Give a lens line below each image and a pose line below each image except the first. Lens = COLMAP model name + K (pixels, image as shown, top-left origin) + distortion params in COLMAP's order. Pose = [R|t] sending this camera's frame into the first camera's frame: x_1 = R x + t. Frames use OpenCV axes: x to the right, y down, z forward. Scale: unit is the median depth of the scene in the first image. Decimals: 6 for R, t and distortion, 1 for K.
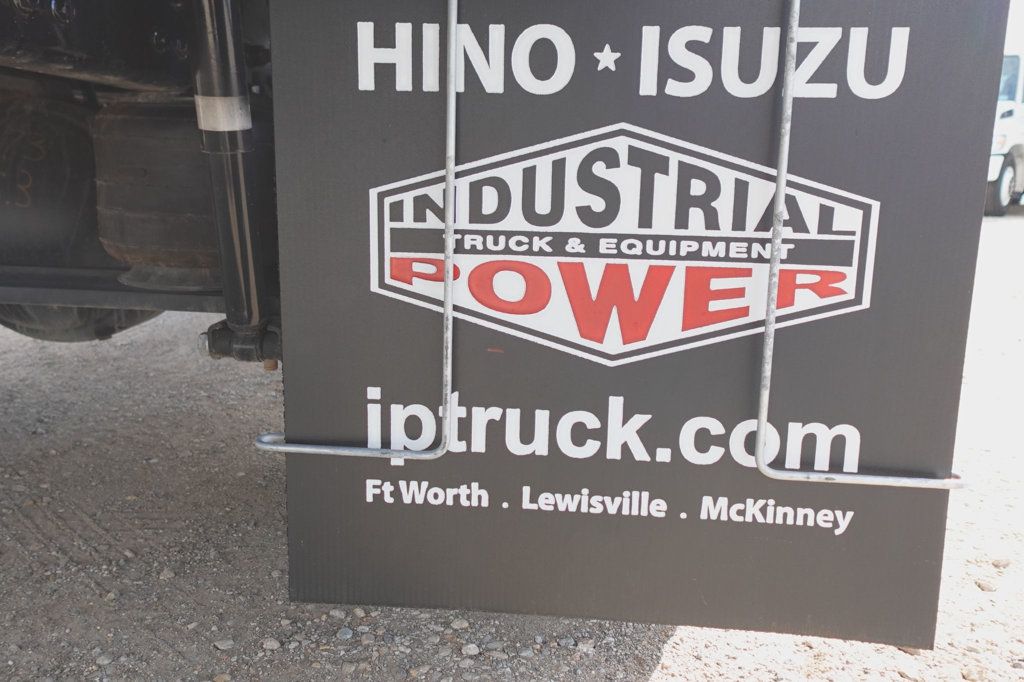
lens RADIAL K [[783.4, 0, 512.0], [0, 783.4, 341.0], [0, 0, 1]] dist [-0.008244, 0.007499]
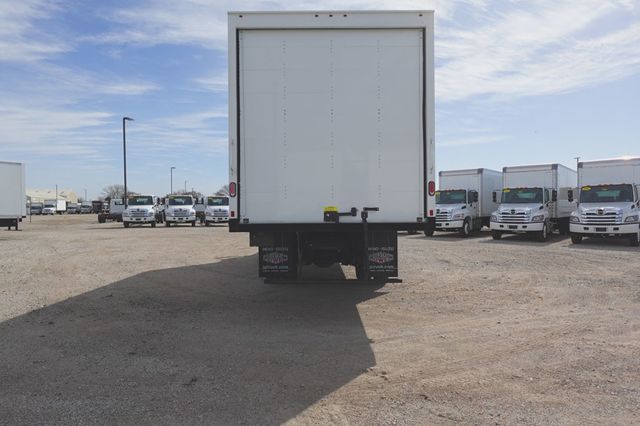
lens RADIAL K [[377.2, 0, 320.1], [0, 377.2, 202.5], [0, 0, 1]] dist [-0.000275, 0.000848]
pose [[0.997712, -0.023552, 0.063378, -2.064691], [0.037045, 0.974569, -0.221006, 0.607010], [-0.056561, 0.222848, 0.973211, -8.914569]]
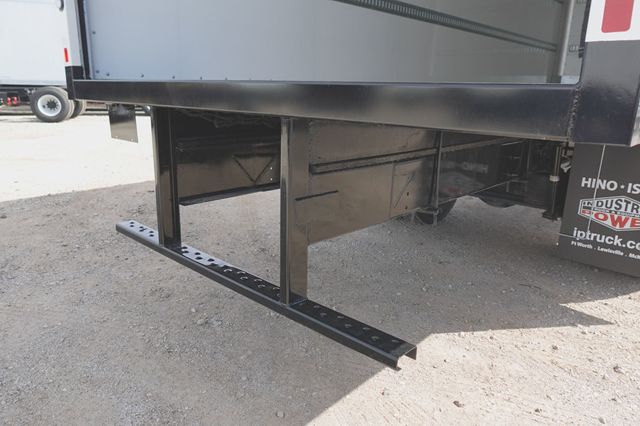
lens RADIAL K [[467.8, 0, 320.0], [0, 467.8, 213.0], [0, 0, 1]] dist [0.003901, 0.003231]
pose [[0.789344, 0.157486, -0.593409, 0.481281], [-0.135368, 0.987398, 0.081983, -0.103139], [0.598841, 0.015616, 0.800715, -3.728157]]
